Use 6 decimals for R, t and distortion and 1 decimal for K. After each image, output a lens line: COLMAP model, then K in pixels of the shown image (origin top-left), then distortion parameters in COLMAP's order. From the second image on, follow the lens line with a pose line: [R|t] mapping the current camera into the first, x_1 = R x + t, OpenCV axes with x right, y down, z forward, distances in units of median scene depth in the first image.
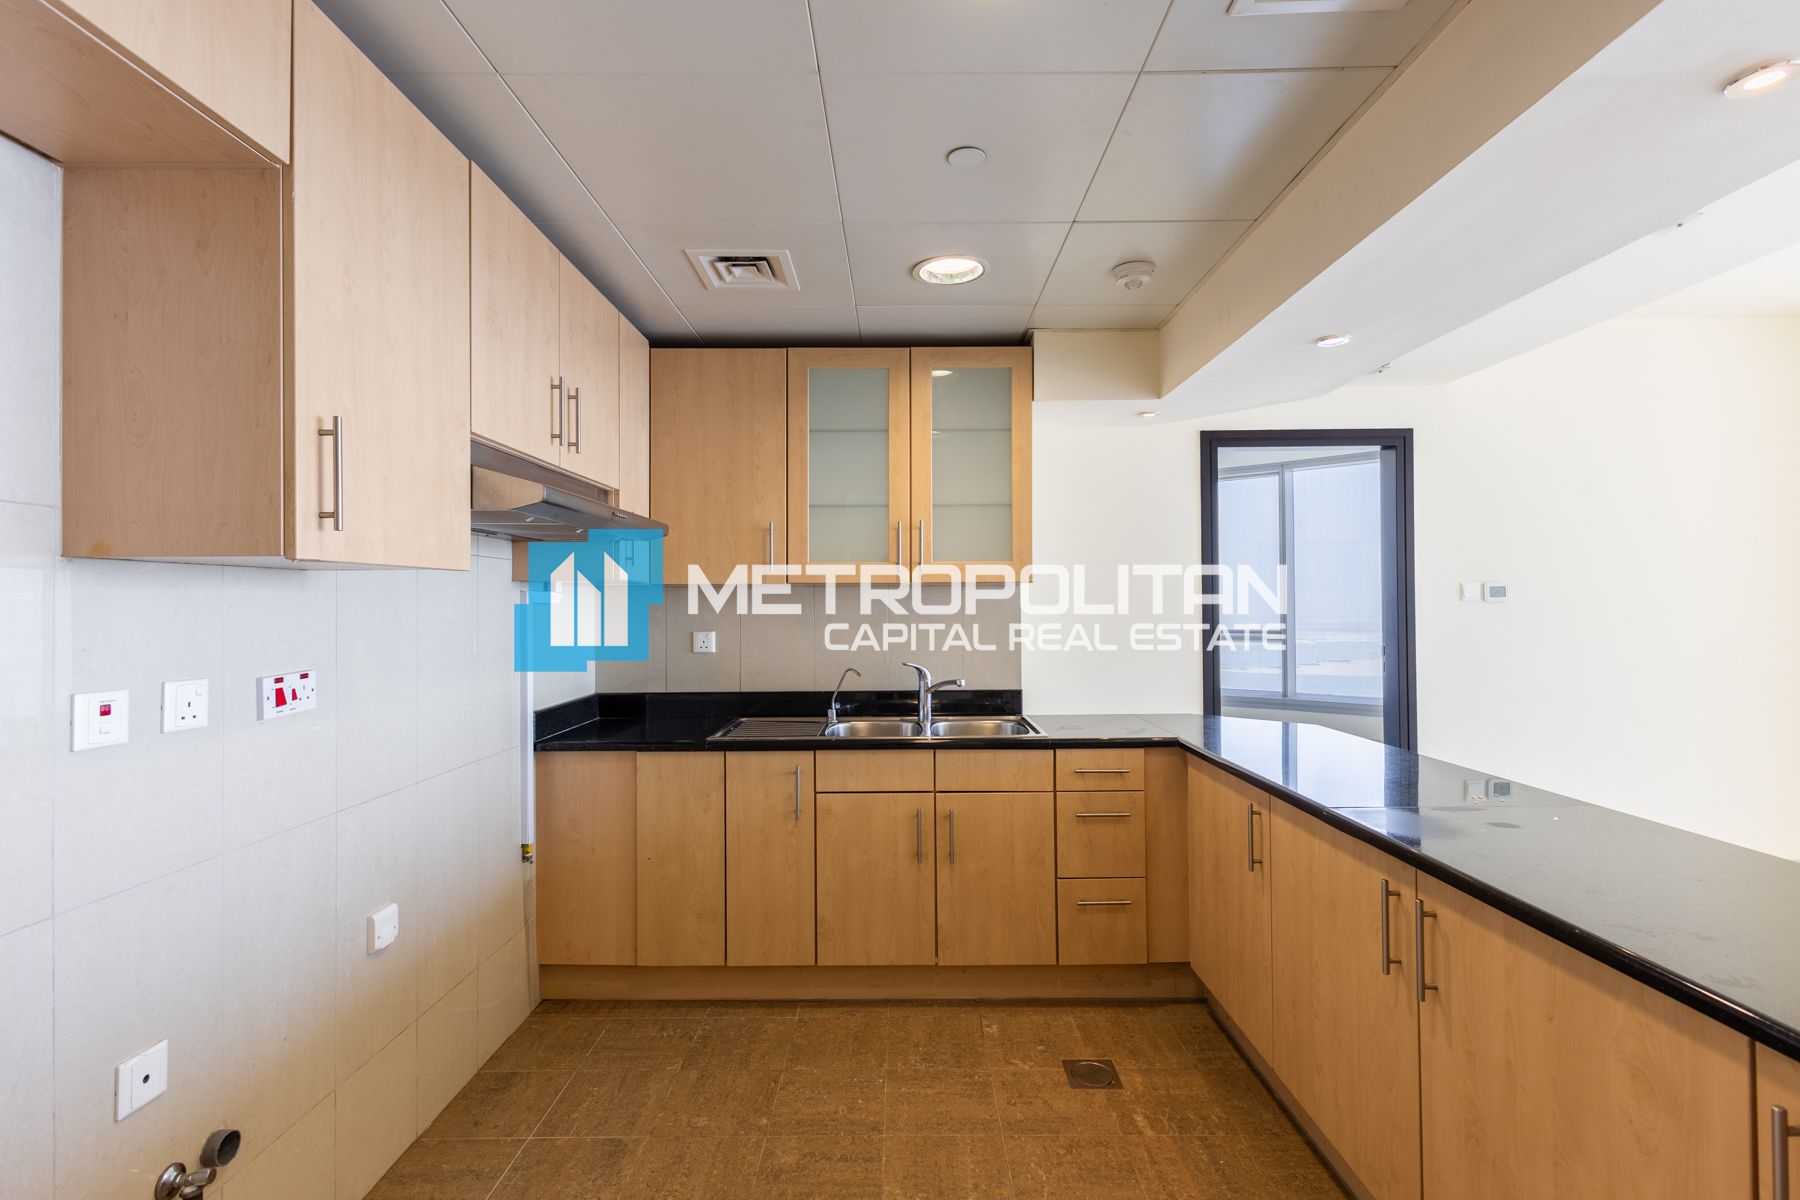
lens RADIAL K [[826.7, 0, 897.5], [0, 826.7, 596.2], [0, 0, 1]] dist [0.012975, -0.000336]
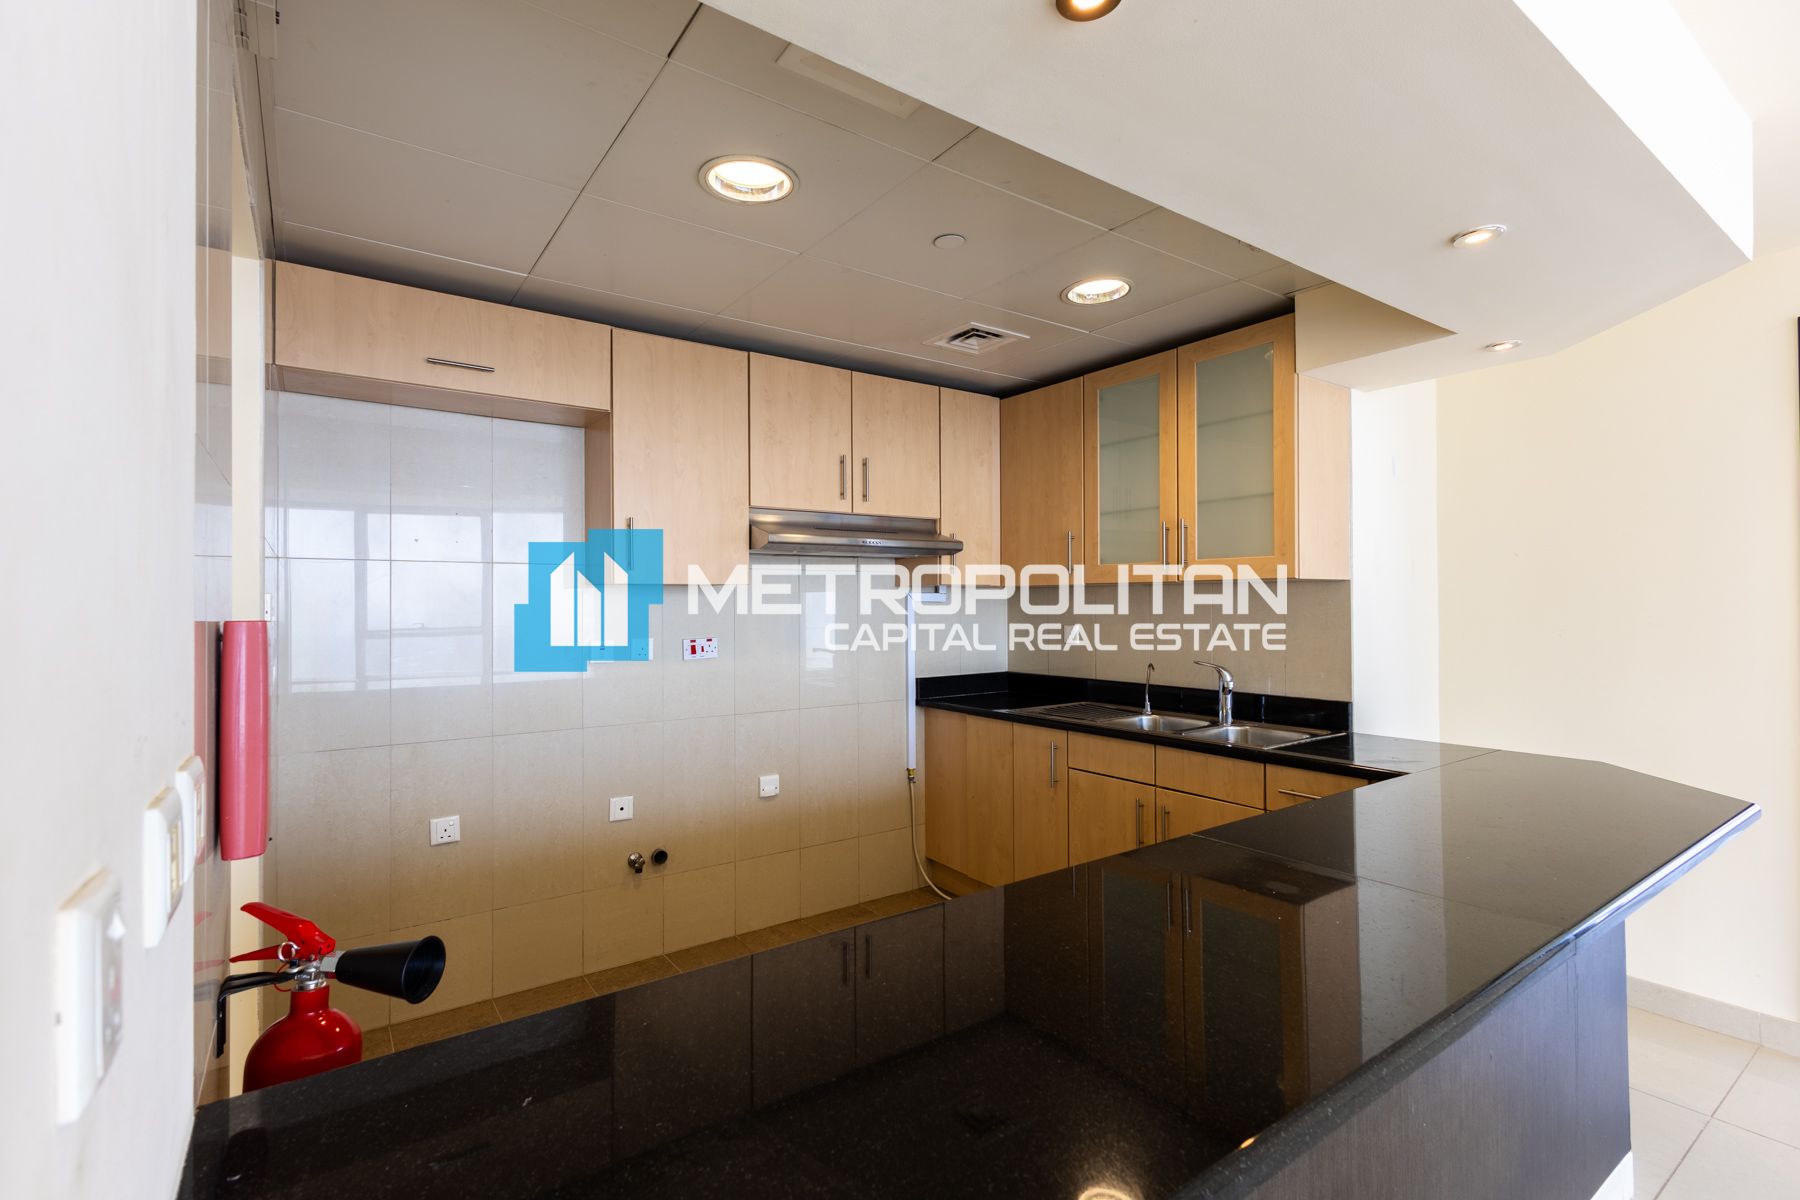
lens RADIAL K [[826.7, 0, 894.6], [0, 826.7, 597.4], [0, 0, 1]] dist [0.012975, -0.000336]
pose [[0.580967, -0.004737, -0.813914, 0.670240], [0.009002, 0.999959, 0.000606, -0.000466], [0.813878, -0.007679, 0.580986, 0.138785]]
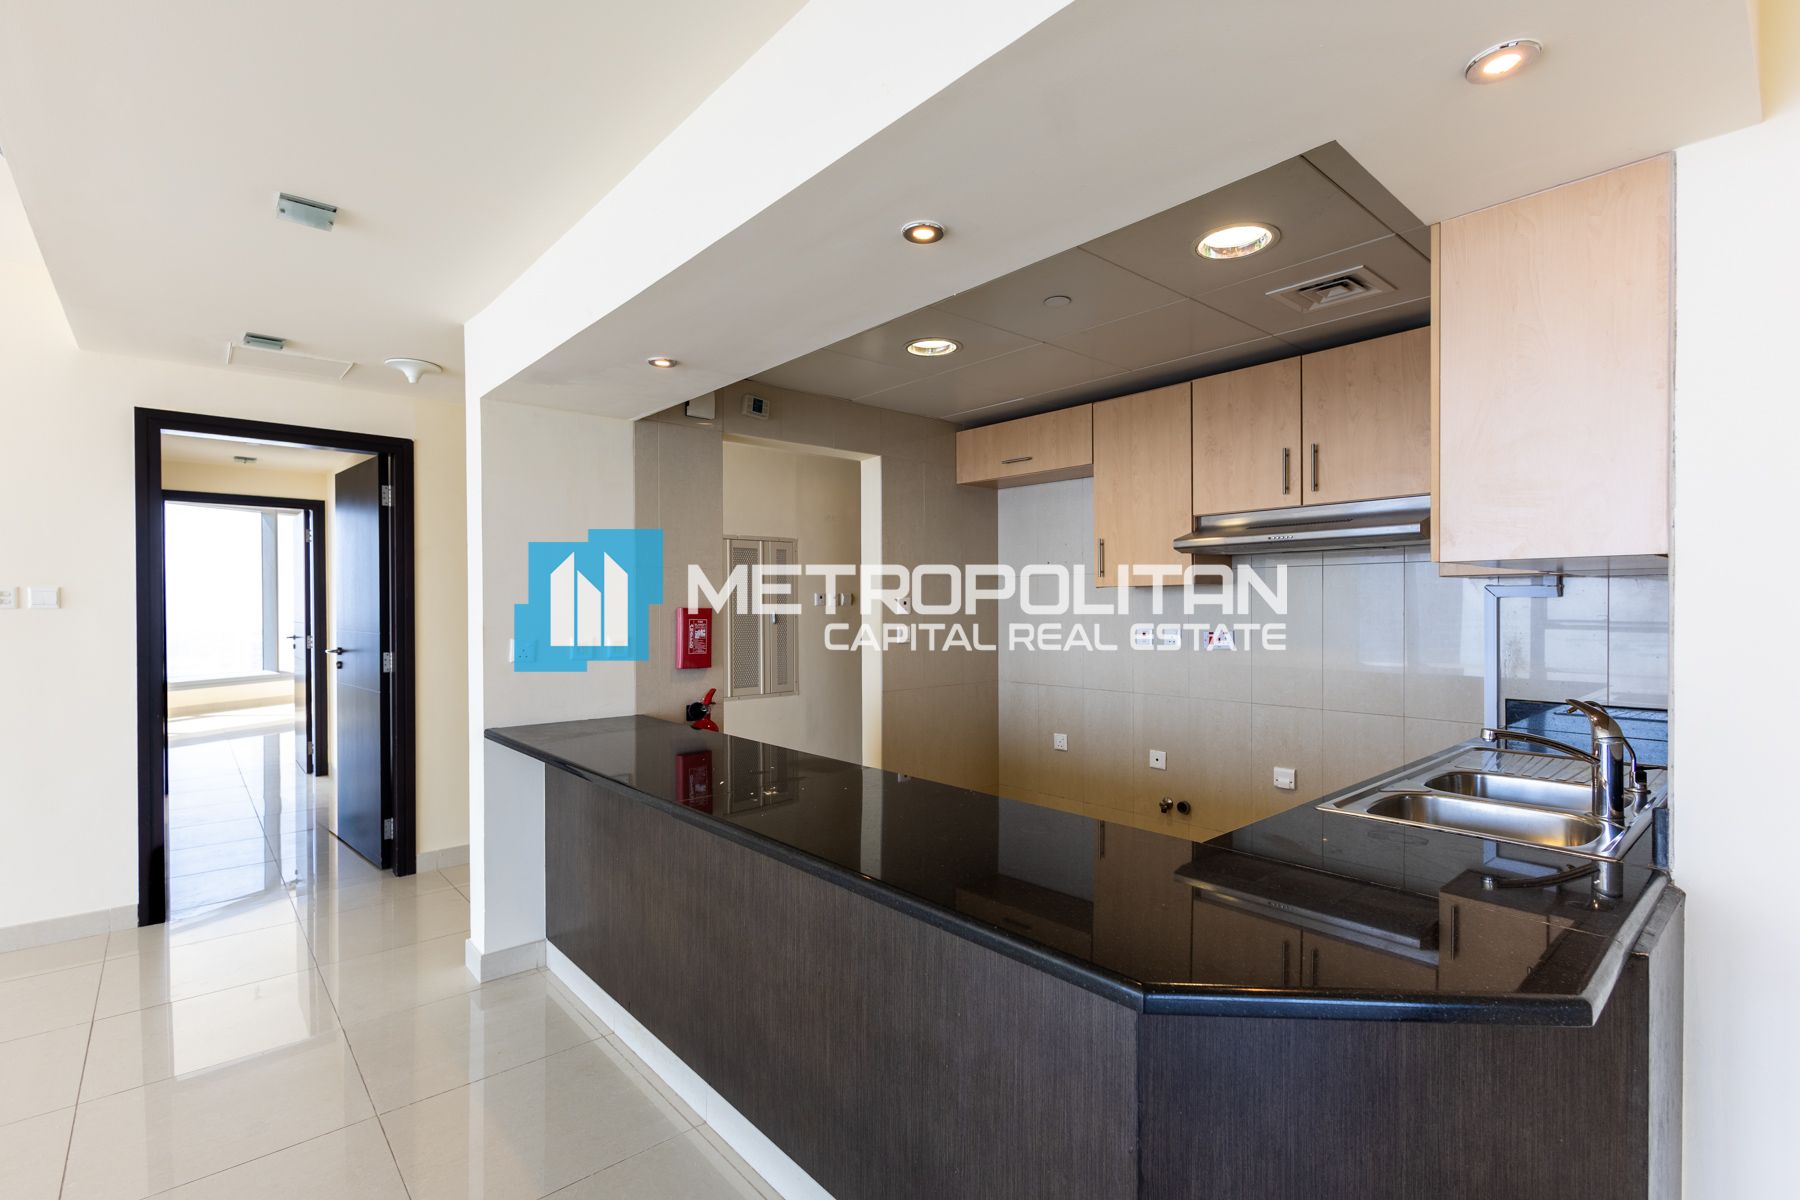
lens RADIAL K [[826.7, 0, 900.8], [0, 826.7, 606.8], [0, 0, 1]] dist [0.012975, -0.000336]
pose [[-0.748544, 0.015361, -0.662907, 0.827542], [0.017621, 0.999839, 0.003271, 0.003295], [0.662851, -0.009232, -0.748695, 1.247332]]
